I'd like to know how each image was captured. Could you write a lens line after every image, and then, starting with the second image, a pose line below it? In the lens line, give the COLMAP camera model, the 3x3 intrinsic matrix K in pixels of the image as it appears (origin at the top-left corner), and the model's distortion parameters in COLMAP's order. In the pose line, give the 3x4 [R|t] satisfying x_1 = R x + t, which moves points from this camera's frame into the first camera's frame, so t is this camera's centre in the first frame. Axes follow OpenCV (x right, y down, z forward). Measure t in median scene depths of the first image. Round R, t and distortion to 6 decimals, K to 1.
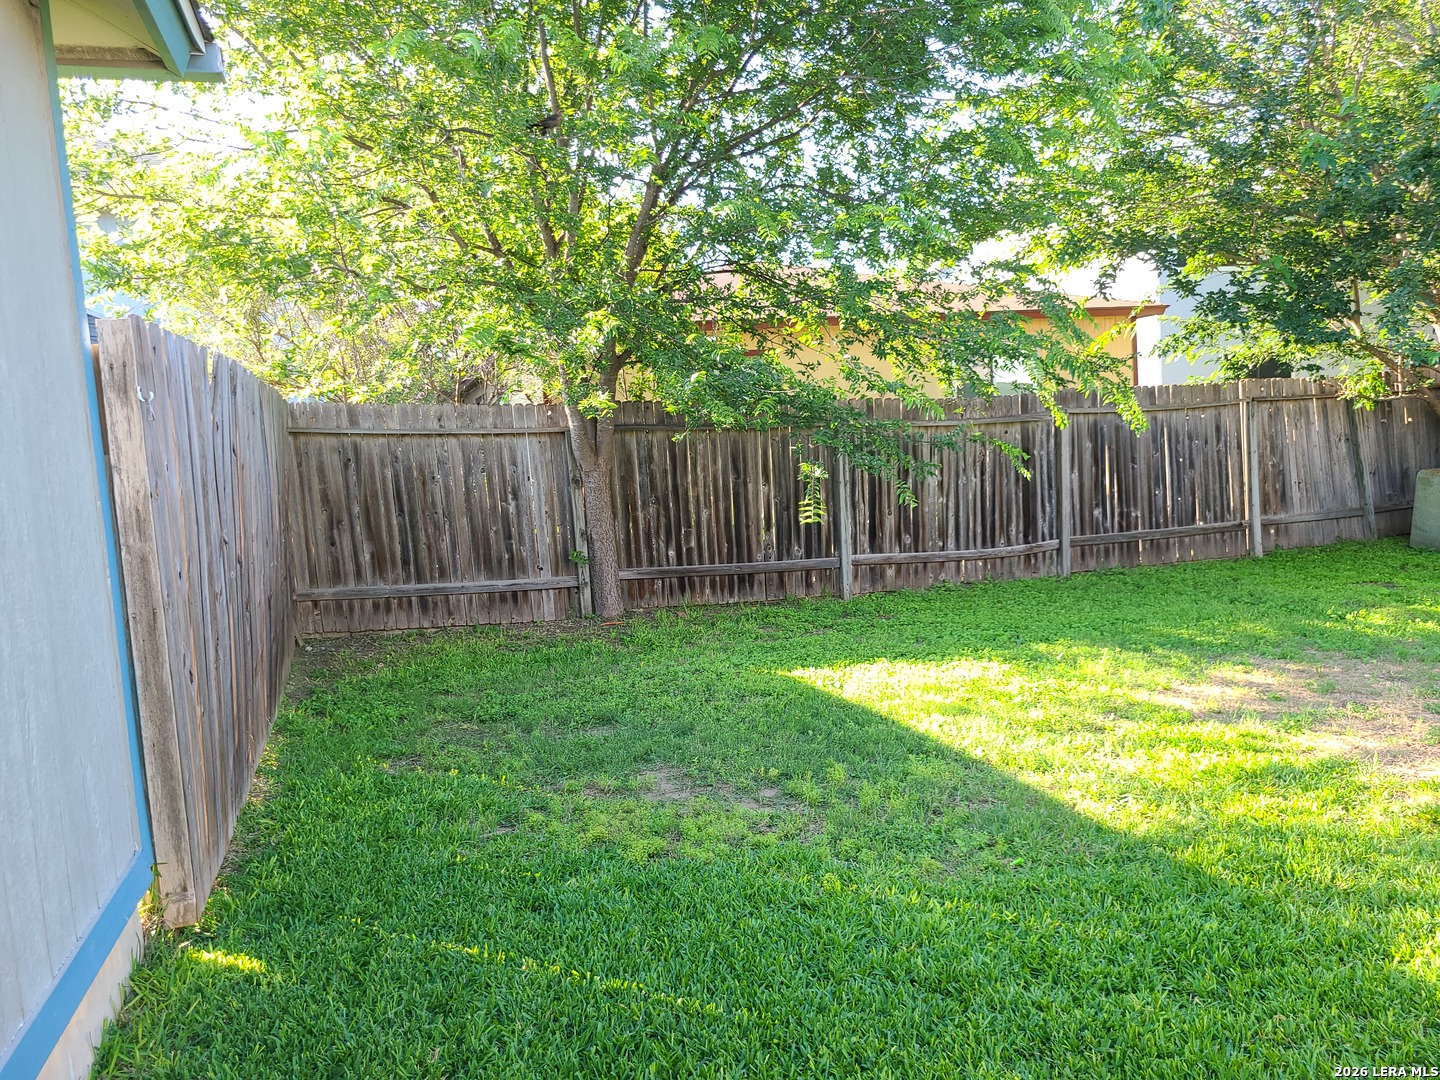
lens RADIAL K [[1094.7, 0, 719.8], [0, 1094.7, 537.2], [0, 0, 1]] dist [0.041381, -0.023440]
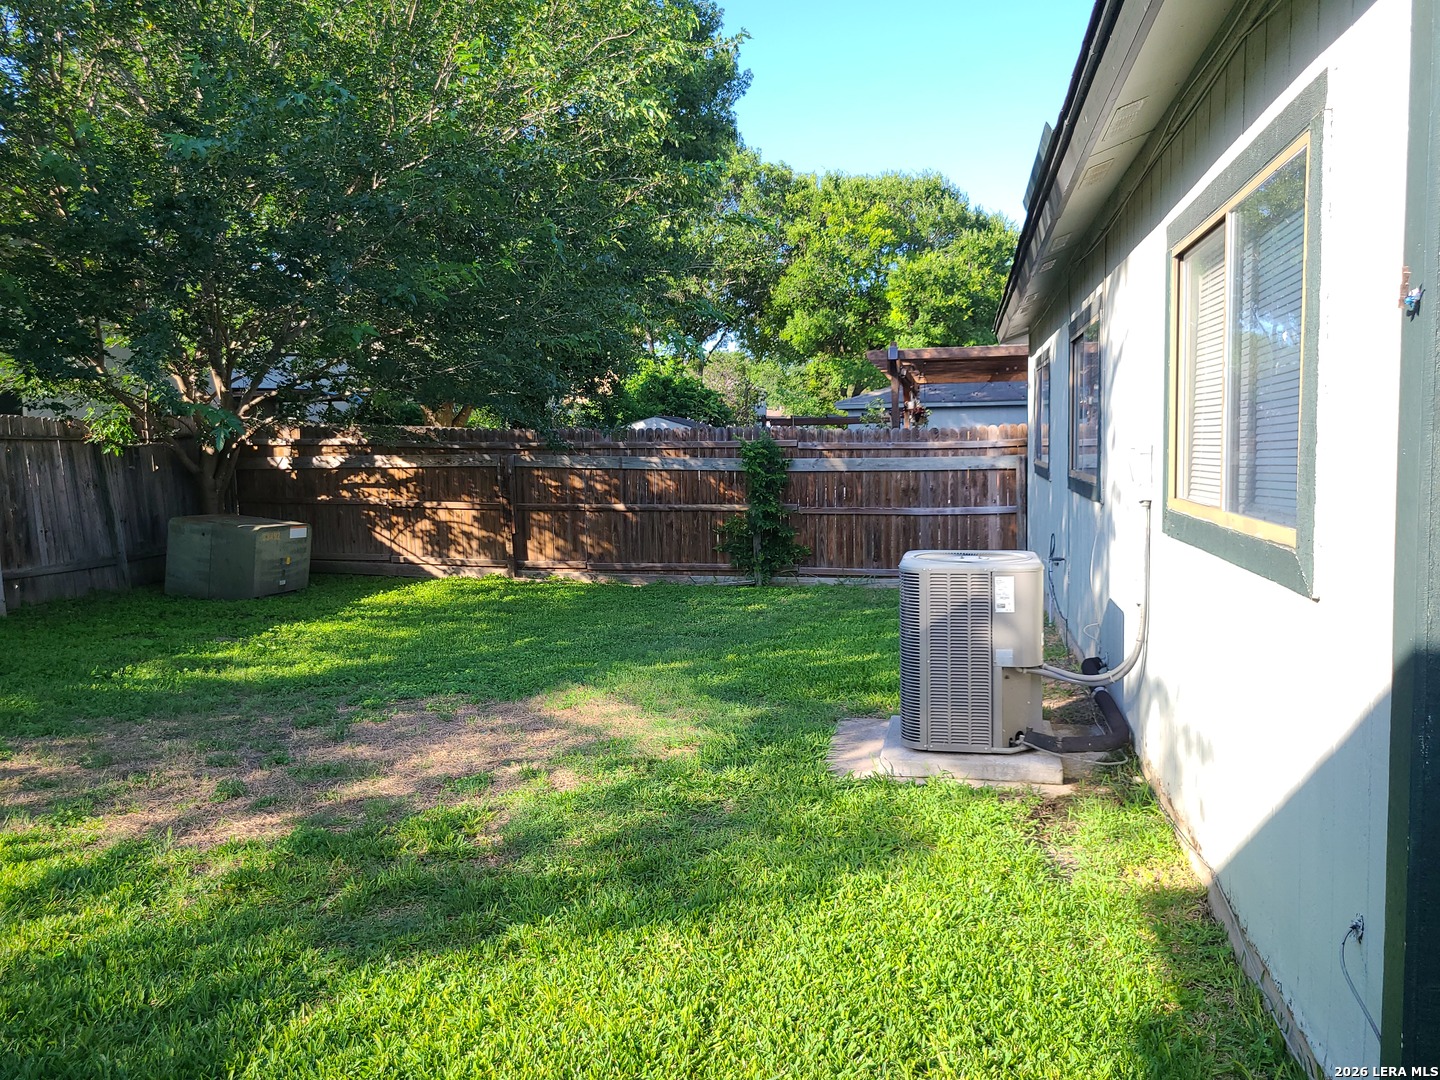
lens RADIAL K [[1094.7, 0, 754.0], [0, 1094.7, 530.7], [0, 0, 1]] dist [0.041381, -0.023440]
pose [[0.487810, -0.012126, 0.872865, 0.016444], [0.053429, 0.998444, -0.015989, -0.005966], [-0.871313, 0.054436, 0.487699, 0.066436]]
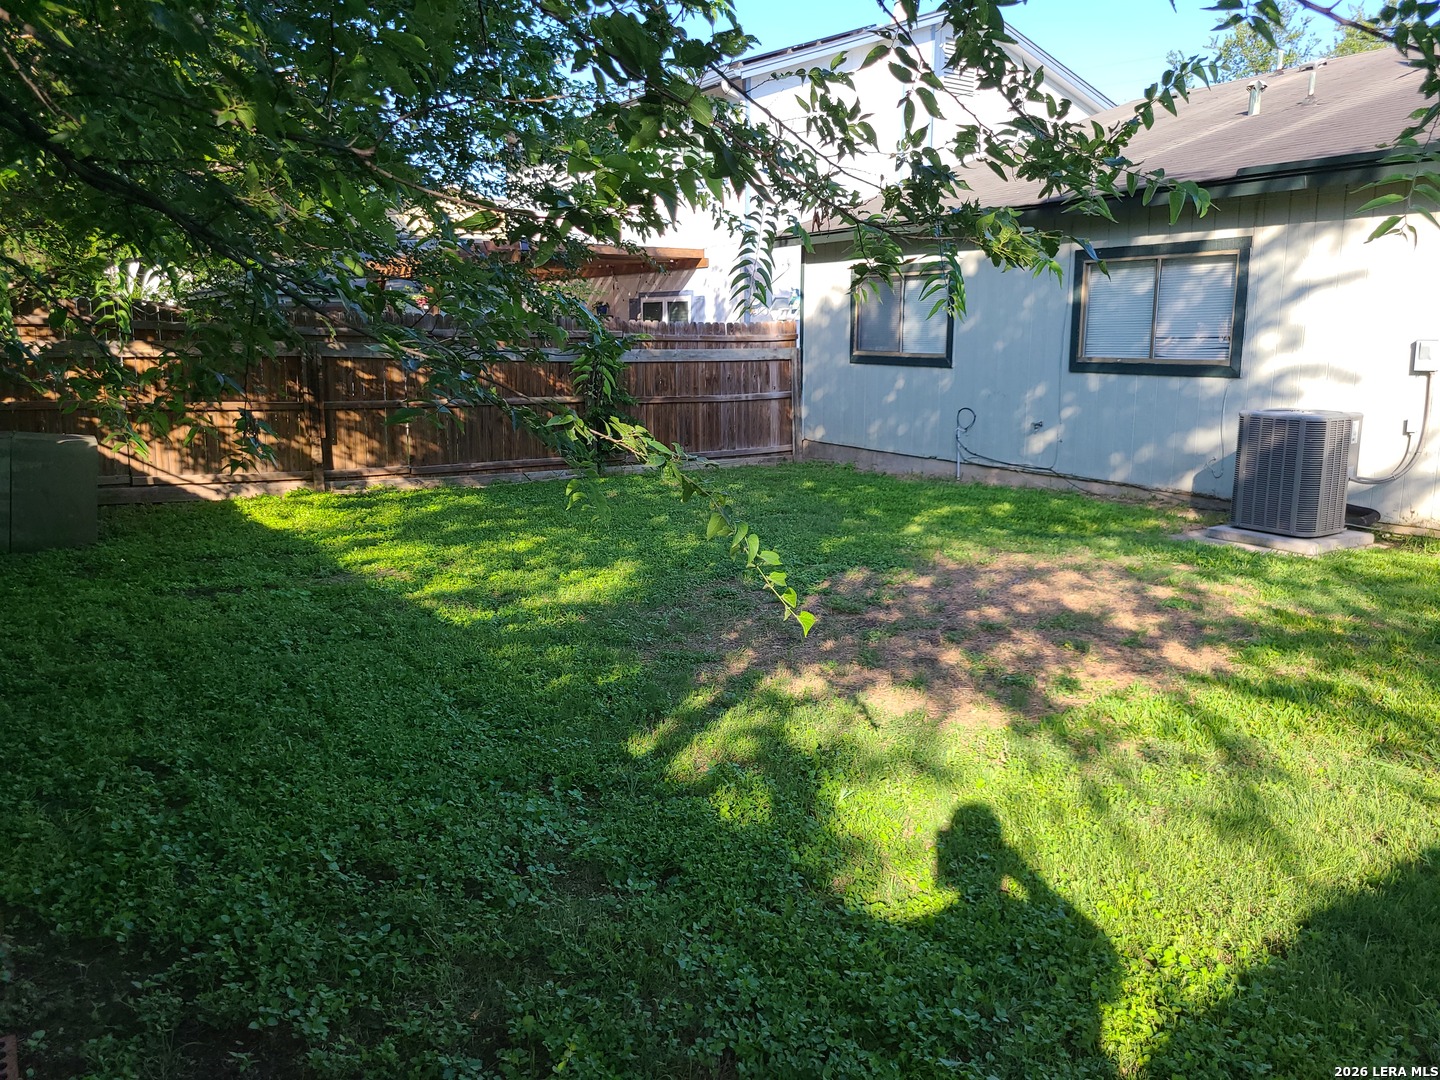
lens RADIAL K [[1094.7, 0, 726.2], [0, 1094.7, 541.6], [0, 0, 1]] dist [0.041381, -0.023440]
pose [[-0.278358, -0.119118, 0.953062, -0.159416], [0.090727, 0.984582, 0.149556, -0.066682], [-0.956183, 0.128099, -0.263259, 0.903023]]
